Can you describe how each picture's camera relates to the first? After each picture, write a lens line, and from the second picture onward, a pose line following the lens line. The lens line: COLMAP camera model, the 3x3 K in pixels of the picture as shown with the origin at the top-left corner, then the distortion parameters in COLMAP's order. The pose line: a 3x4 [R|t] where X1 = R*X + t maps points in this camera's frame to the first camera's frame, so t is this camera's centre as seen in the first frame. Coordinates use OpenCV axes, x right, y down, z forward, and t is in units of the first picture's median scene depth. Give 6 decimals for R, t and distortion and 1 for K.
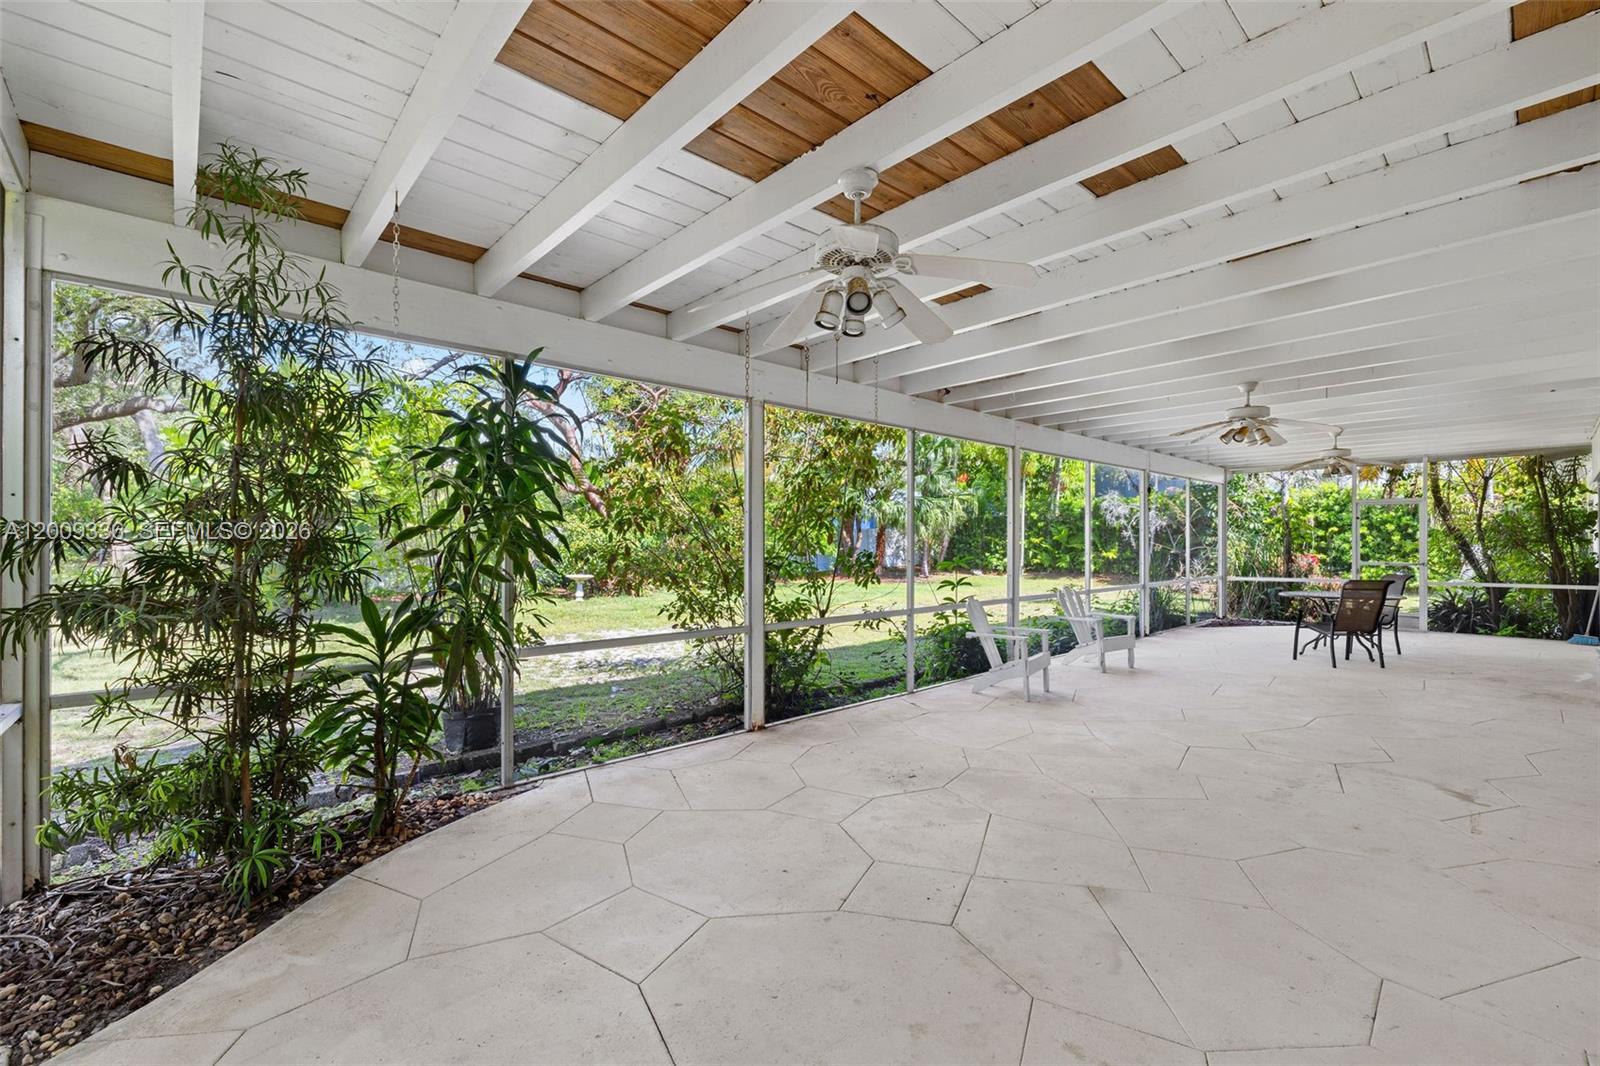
lens RADIAL K [[684.2, 0, 801.4], [0, 684.2, 542.9], [0, 0, 1]] dist [0.000627, -0.000447]
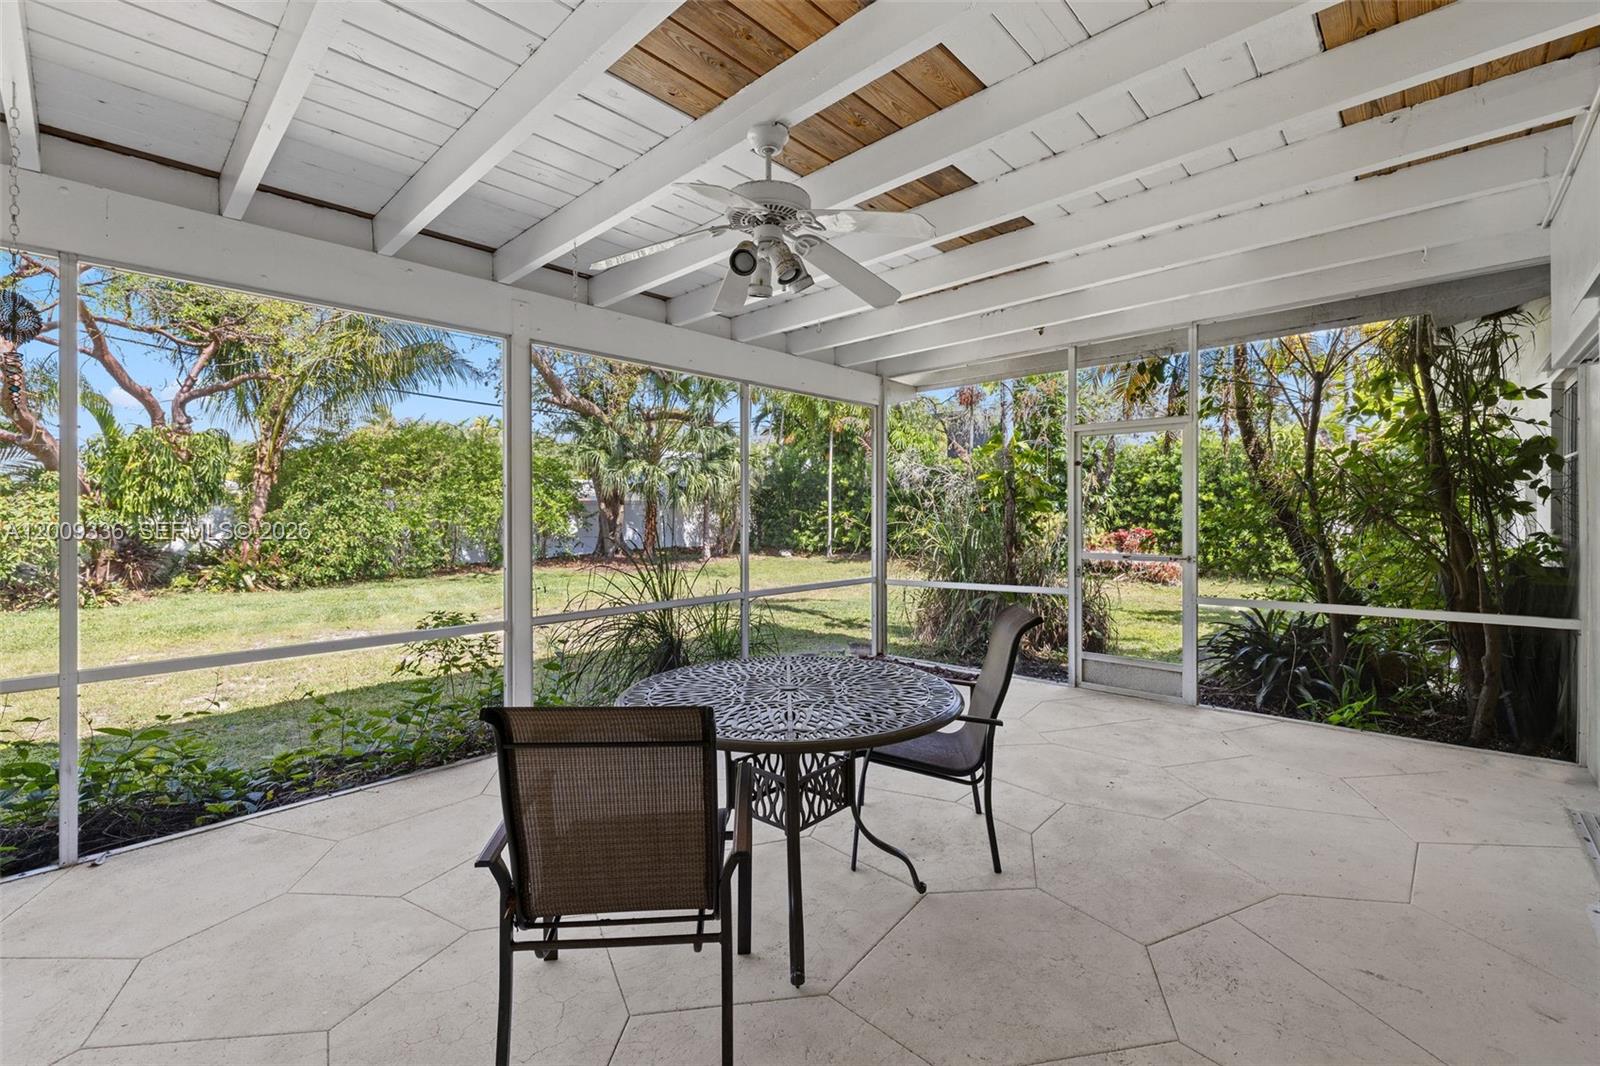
lens RADIAL K [[684.2, 0, 798.5], [0, 684.2, 519.6], [0, 0, 1]] dist [0.000627, -0.000447]
pose [[0.997305, -0.005278, 0.073175, 0.316645], [0.005031, 0.999981, 0.003561, 0.000960], [-0.073192, -0.003184, 0.997313, 0.288977]]
